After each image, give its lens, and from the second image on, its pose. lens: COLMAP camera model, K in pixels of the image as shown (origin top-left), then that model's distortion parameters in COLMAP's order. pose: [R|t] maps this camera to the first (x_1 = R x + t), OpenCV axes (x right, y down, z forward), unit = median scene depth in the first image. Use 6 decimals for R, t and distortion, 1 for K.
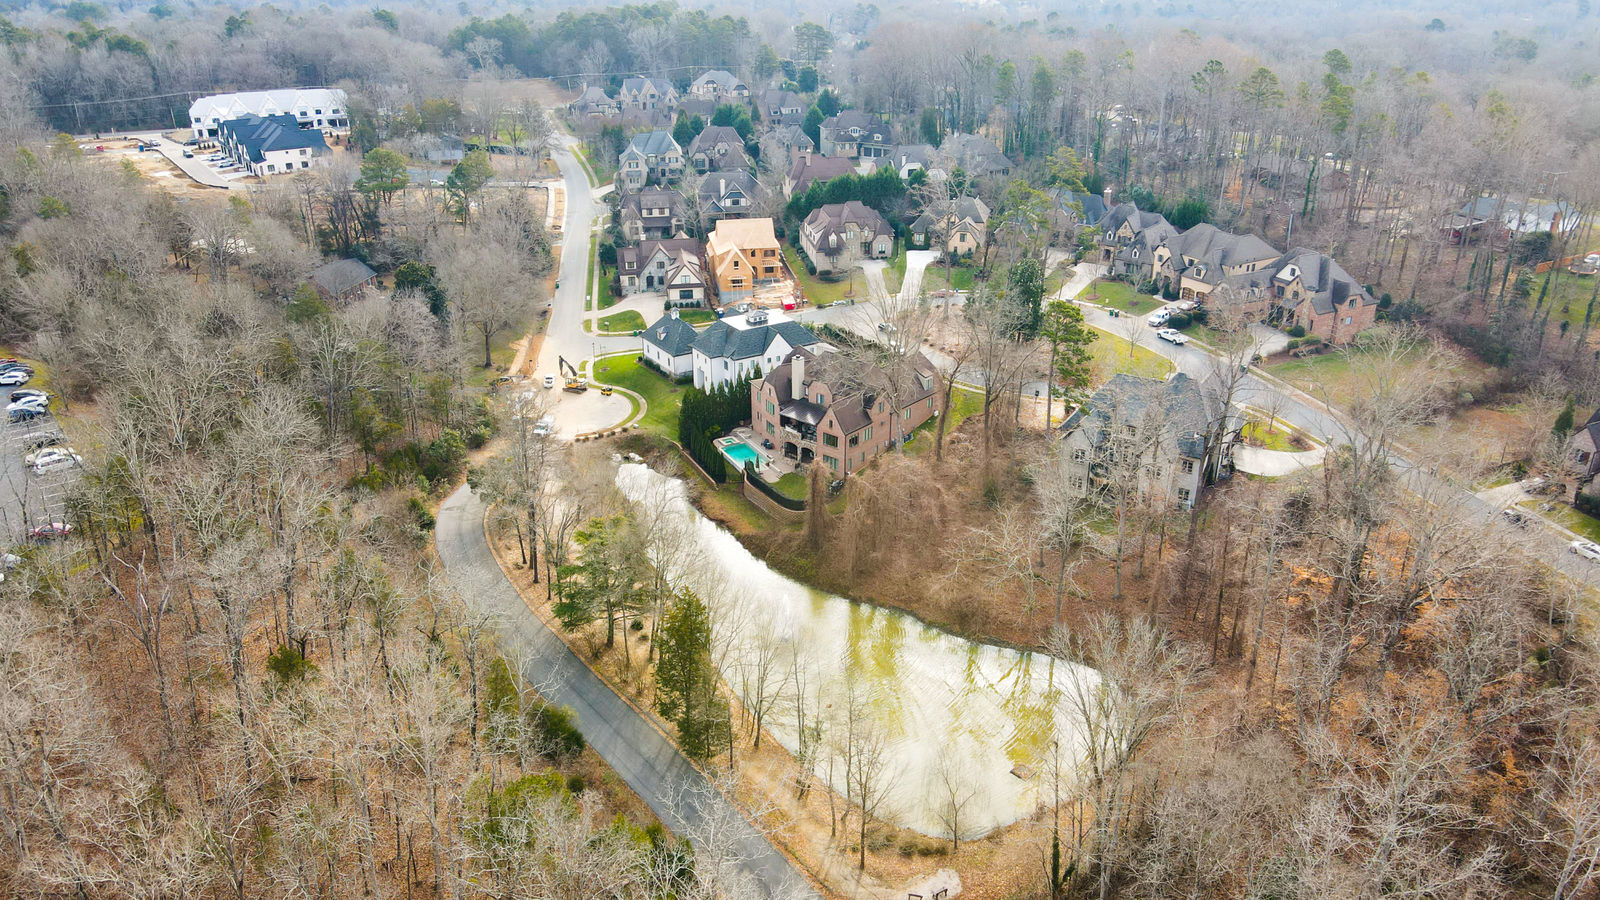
lens RADIAL K [[1192.4, 0, 800.0], [0, 1192.4, 450.0], [0, 0, 1]] dist [-0.006140, 0.050205]
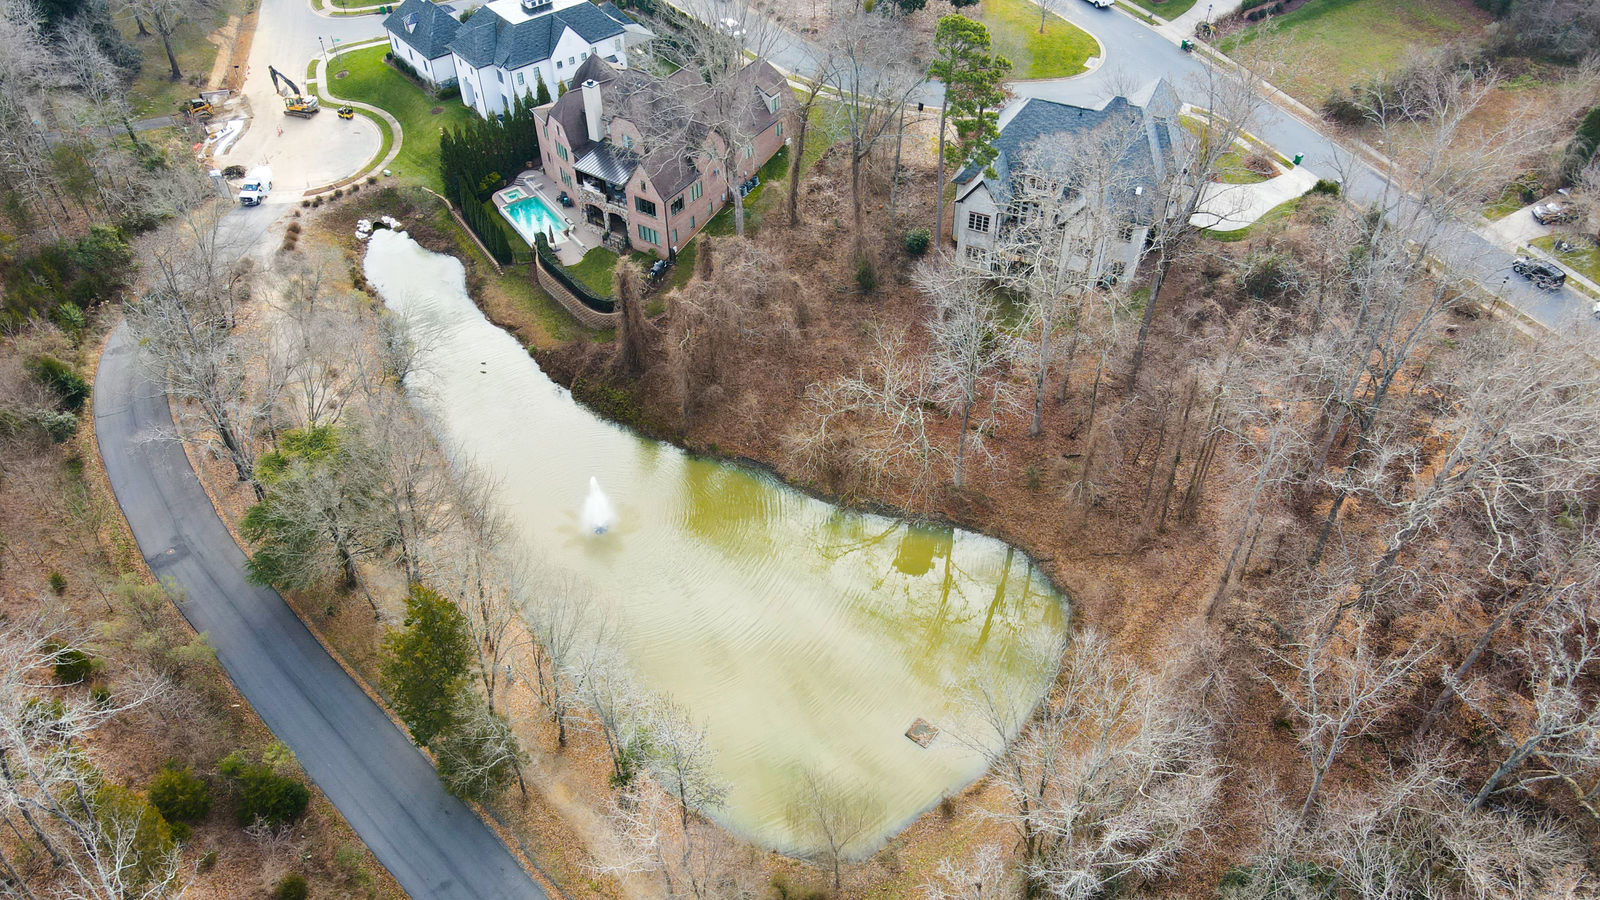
lens RADIAL K [[1192.4, 0, 800.0], [0, 1192.4, 450.0], [0, 0, 1]] dist [-0.006140, 0.050205]
pose [[0.992180, -0.089786, 0.086699, 0.041049], [0.054865, 0.937668, 0.343173, -0.109192], [-0.112107, -0.335733, 0.935262, 0.243904]]
